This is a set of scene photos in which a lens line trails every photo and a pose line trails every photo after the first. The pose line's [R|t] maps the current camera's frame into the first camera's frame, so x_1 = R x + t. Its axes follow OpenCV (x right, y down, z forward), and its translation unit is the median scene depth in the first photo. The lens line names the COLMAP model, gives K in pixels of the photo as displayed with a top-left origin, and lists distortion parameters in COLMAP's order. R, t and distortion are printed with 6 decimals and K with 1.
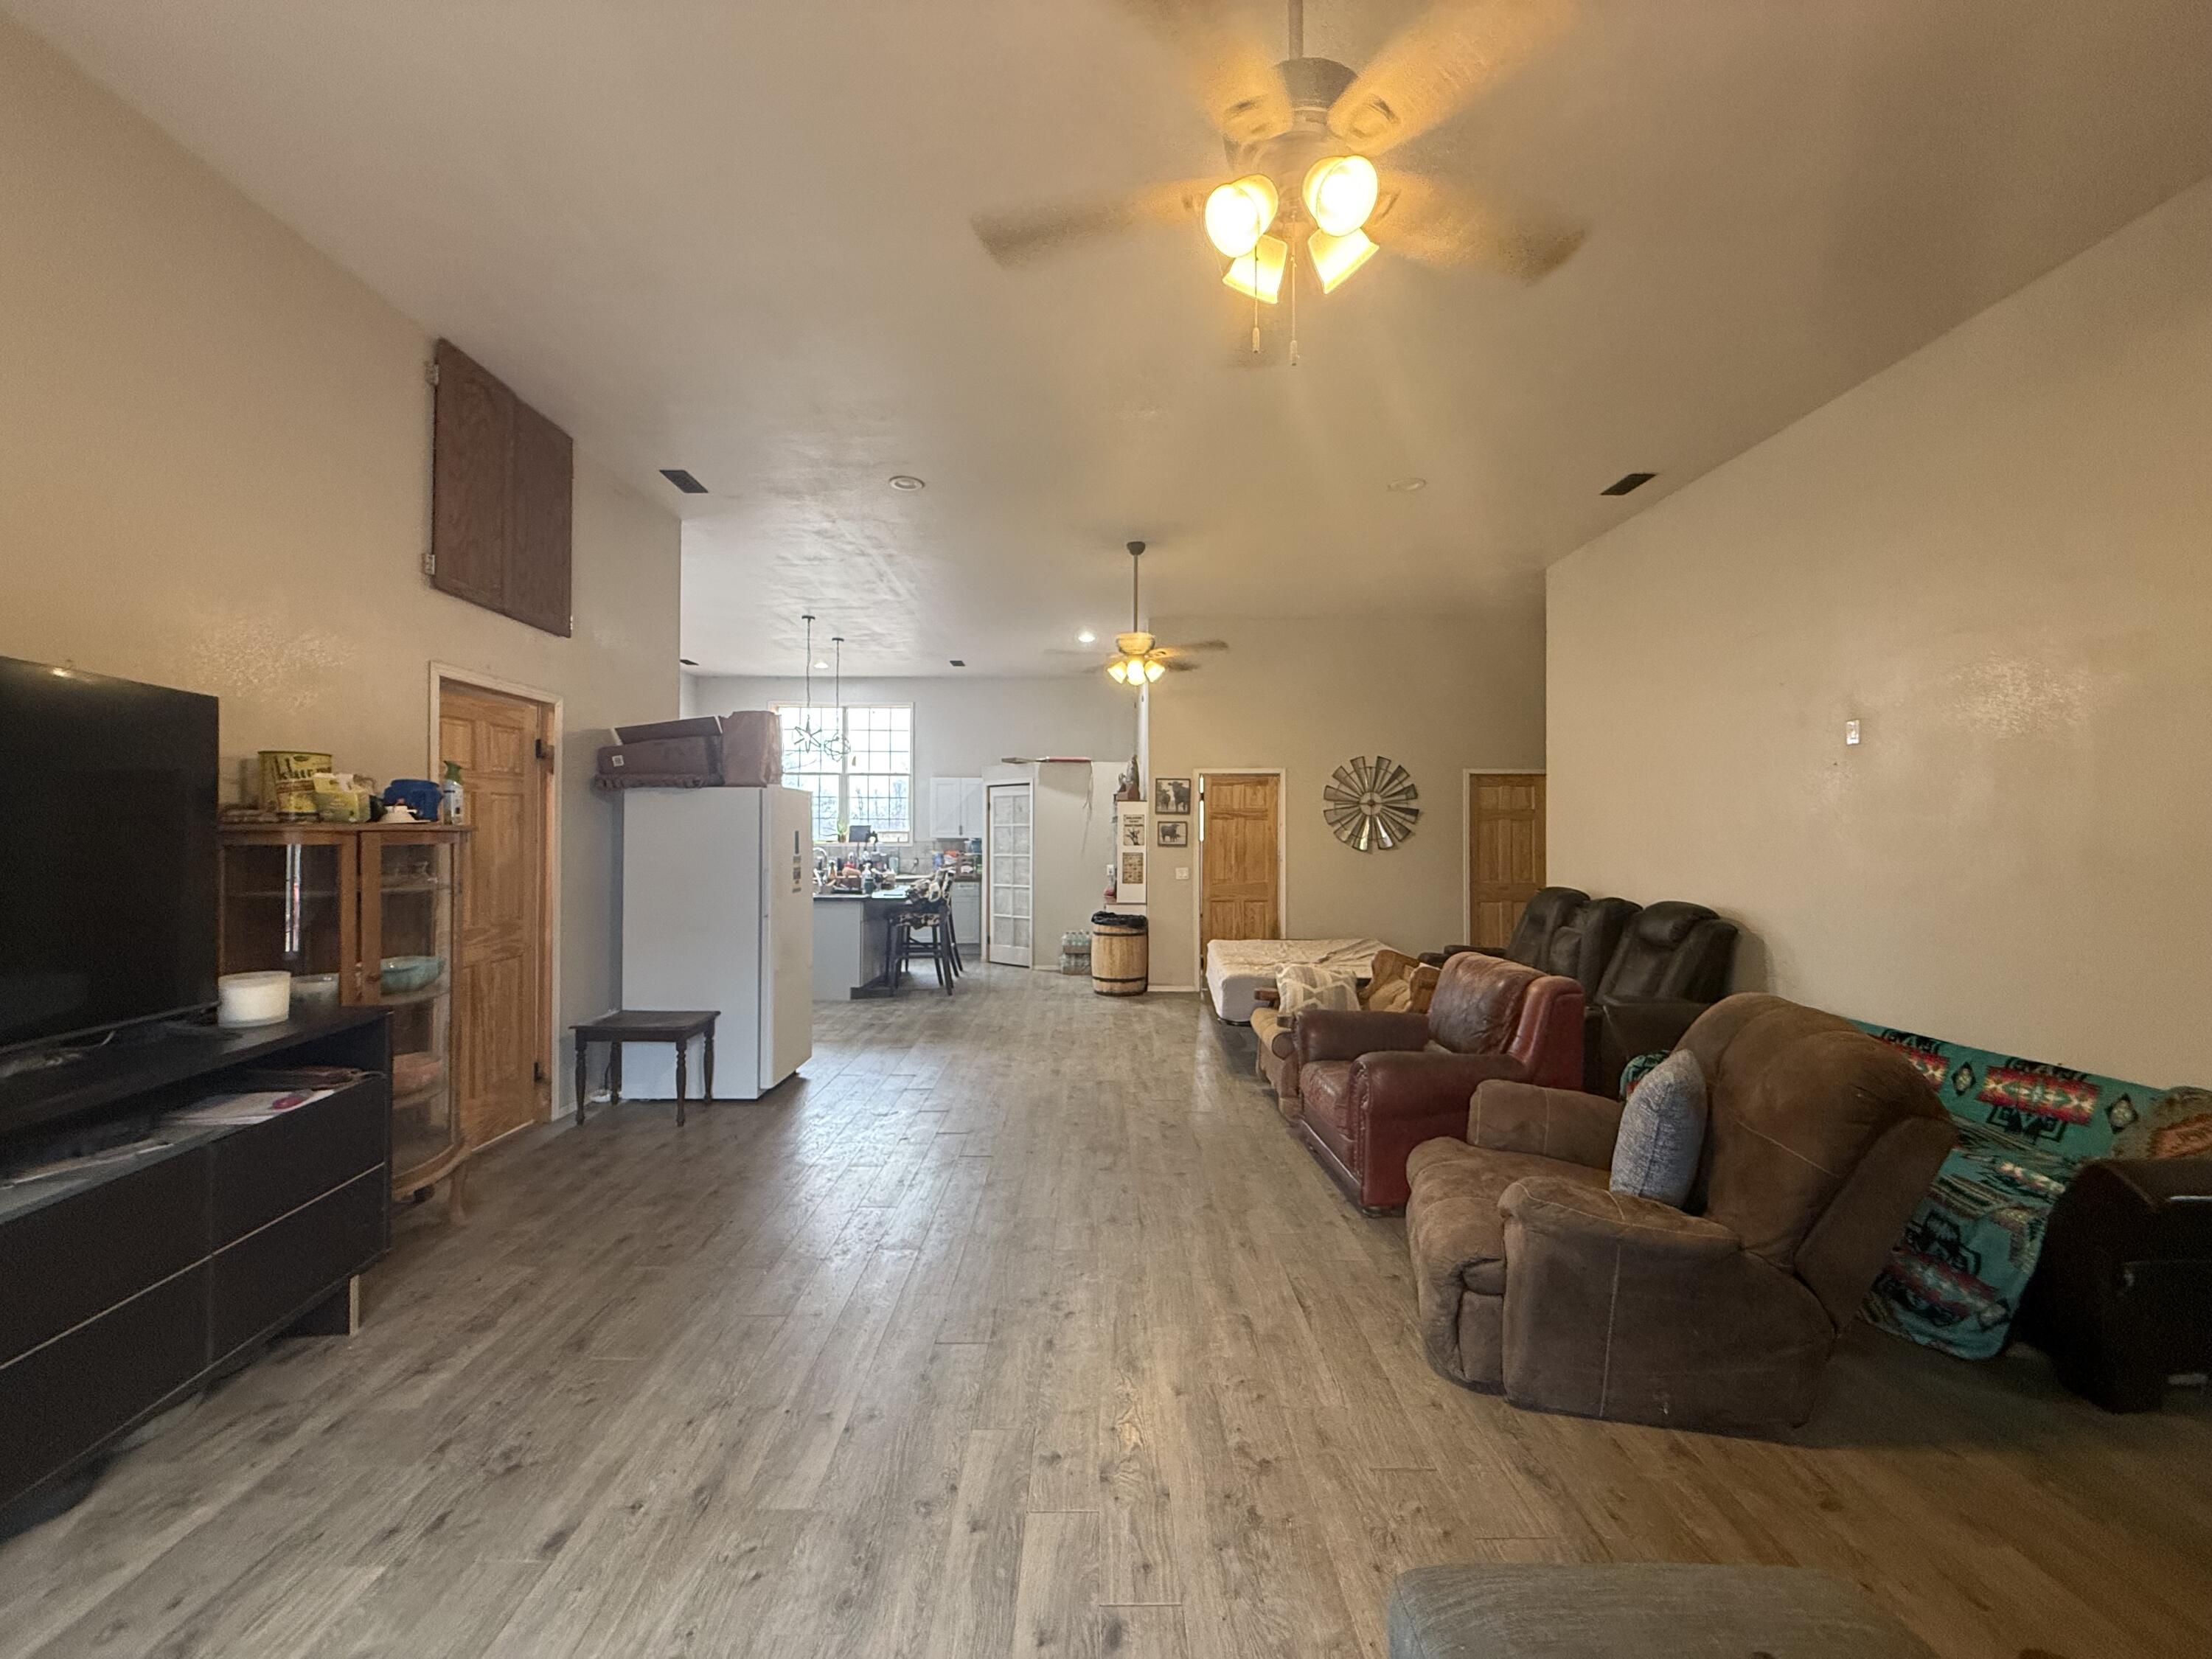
lens RADIAL K [[880.8, 0, 1106.0], [0, 880.8, 831.7], [0, 0, 1]] dist [-0.000750, 0.000044]
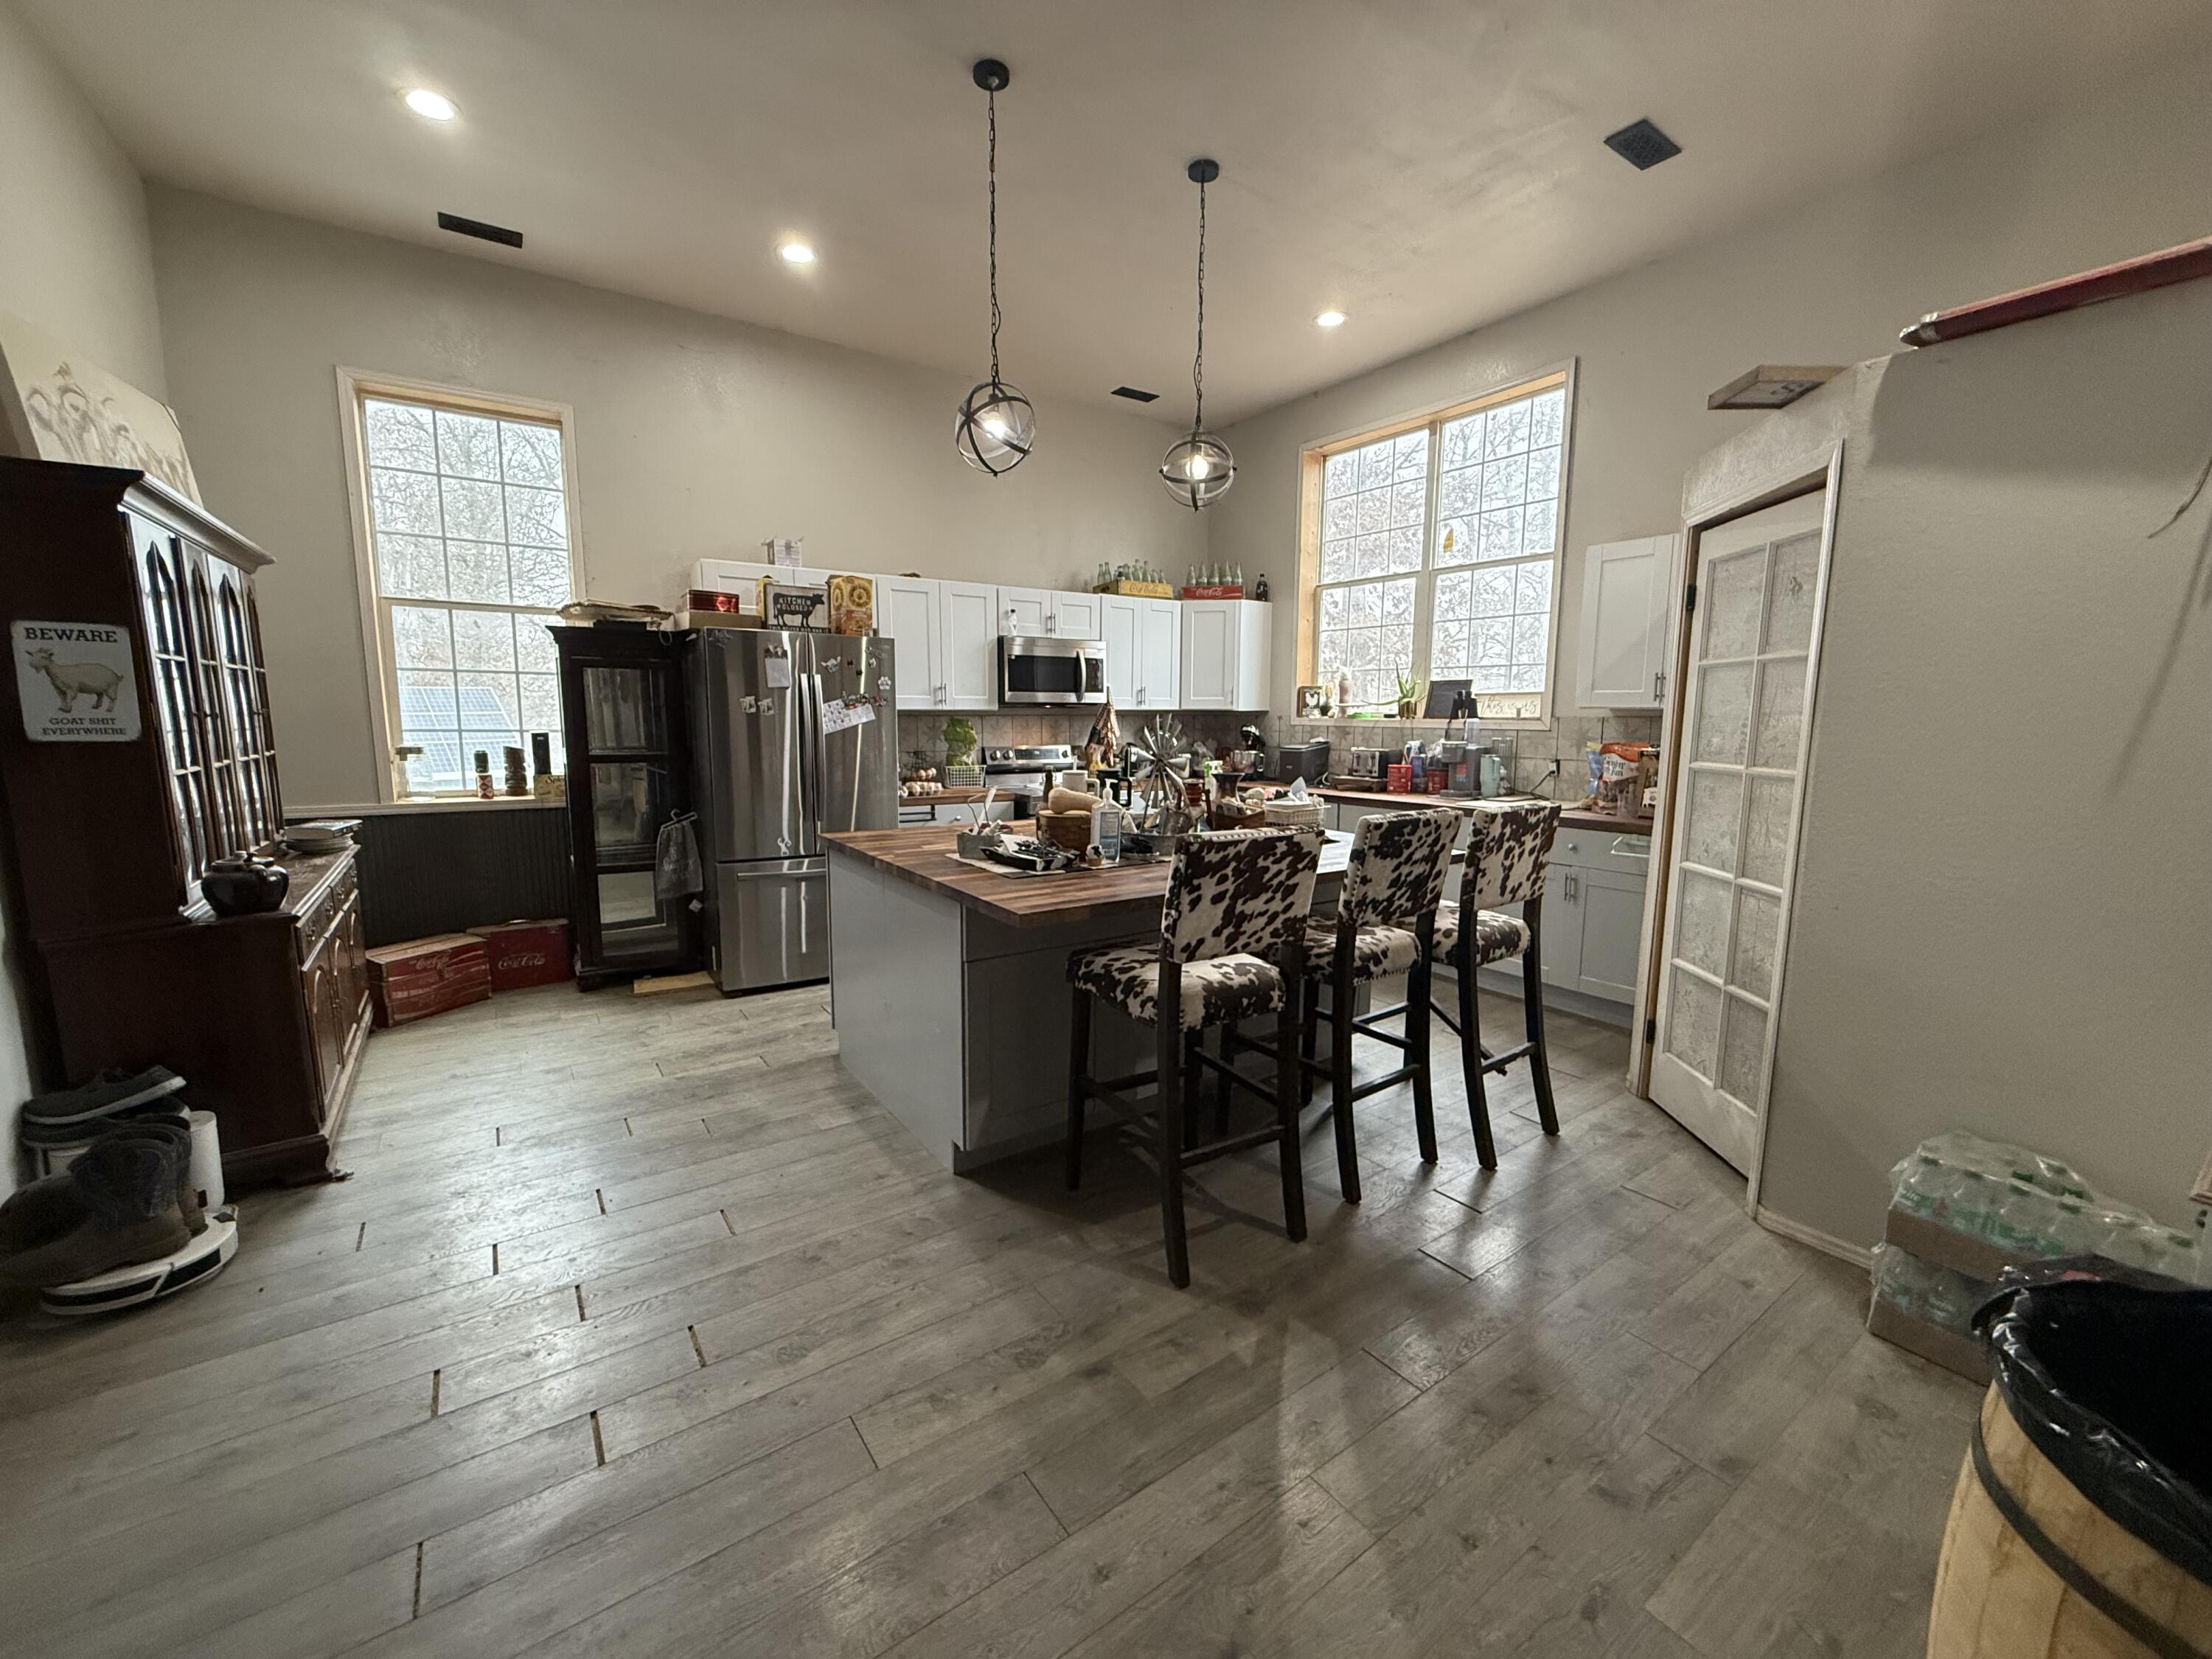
lens RADIAL K [[880.8, 0, 1103.3], [0, 880.8, 830.1], [0, 0, 1]] dist [-0.000750, 0.000044]
pose [[0.558752, 0.112603, -0.821655, 0.019907], [0.000233, 0.990718, 0.135931, 0.018491], [0.829335, -0.076143, 0.553539, 1.520470]]
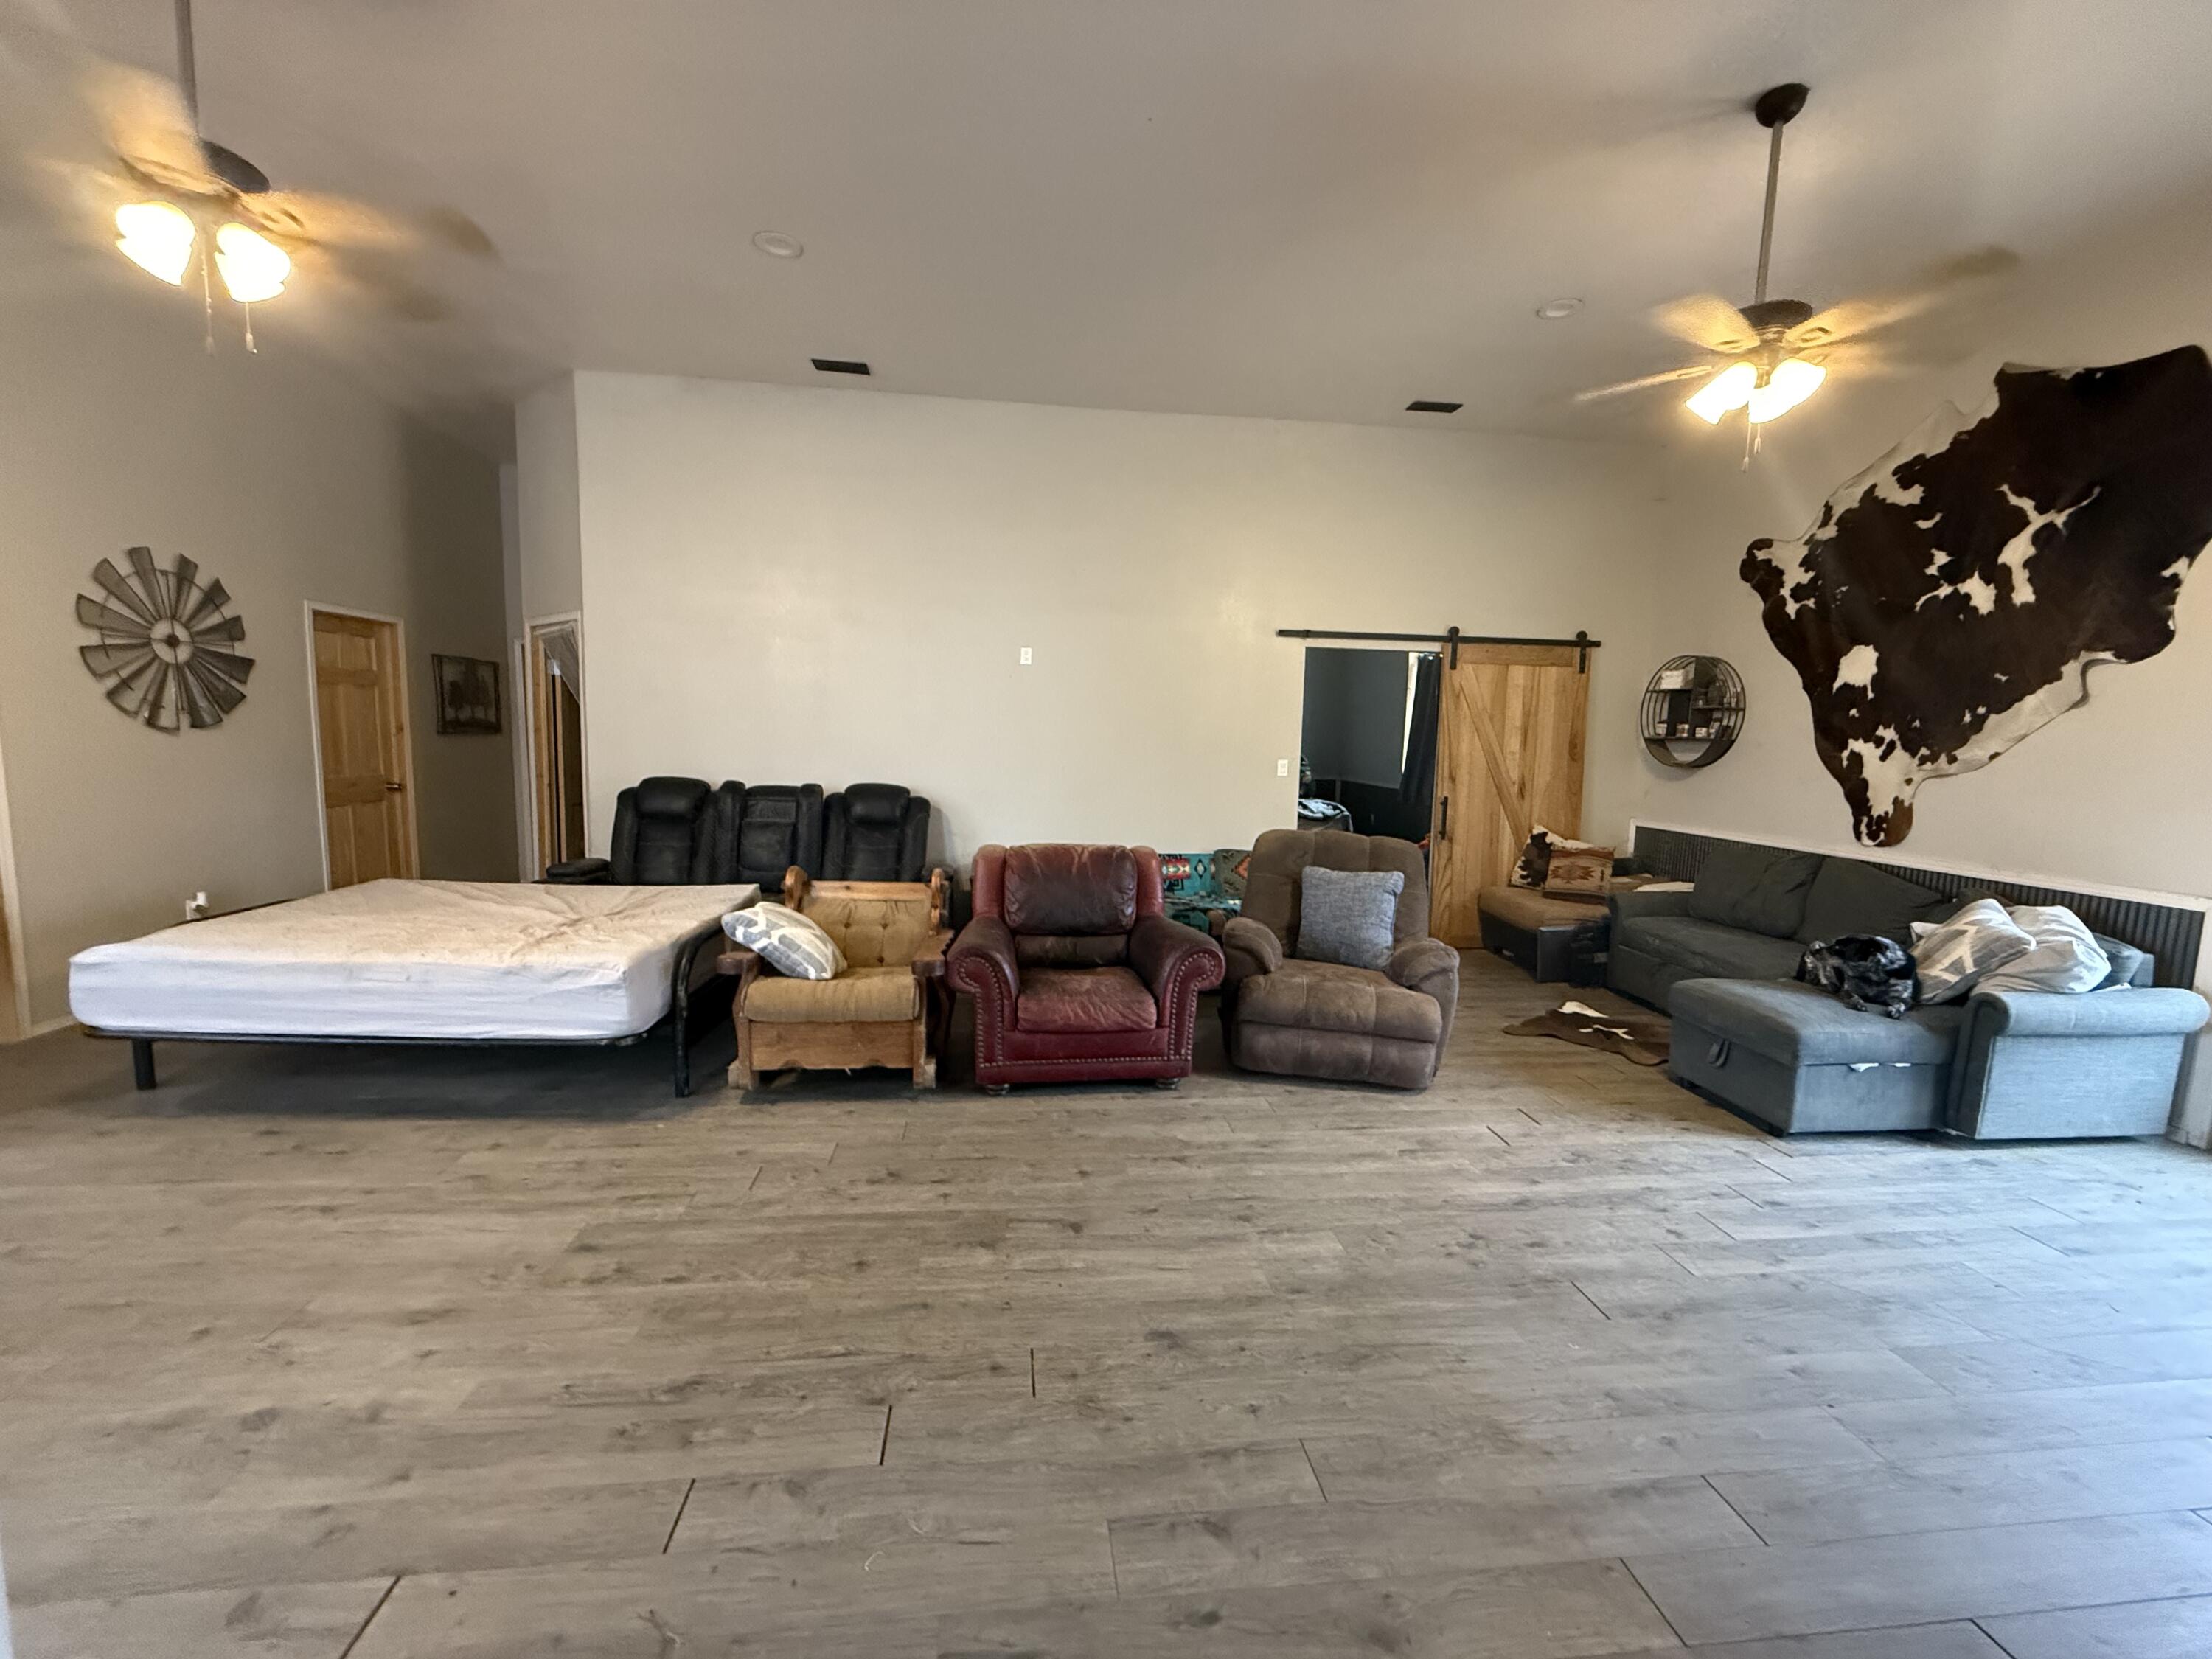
lens RADIAL K [[880.8, 0, 1103.9], [0, 880.8, 830.2], [0, 0, 1]] dist [-0.000750, 0.000044]
pose [[-0.099022, -0.113035, 0.988644, -0.547603], [-0.034567, 0.993318, 0.110107, 0.006092], [-0.994485, -0.023272, -0.102268, 0.912579]]
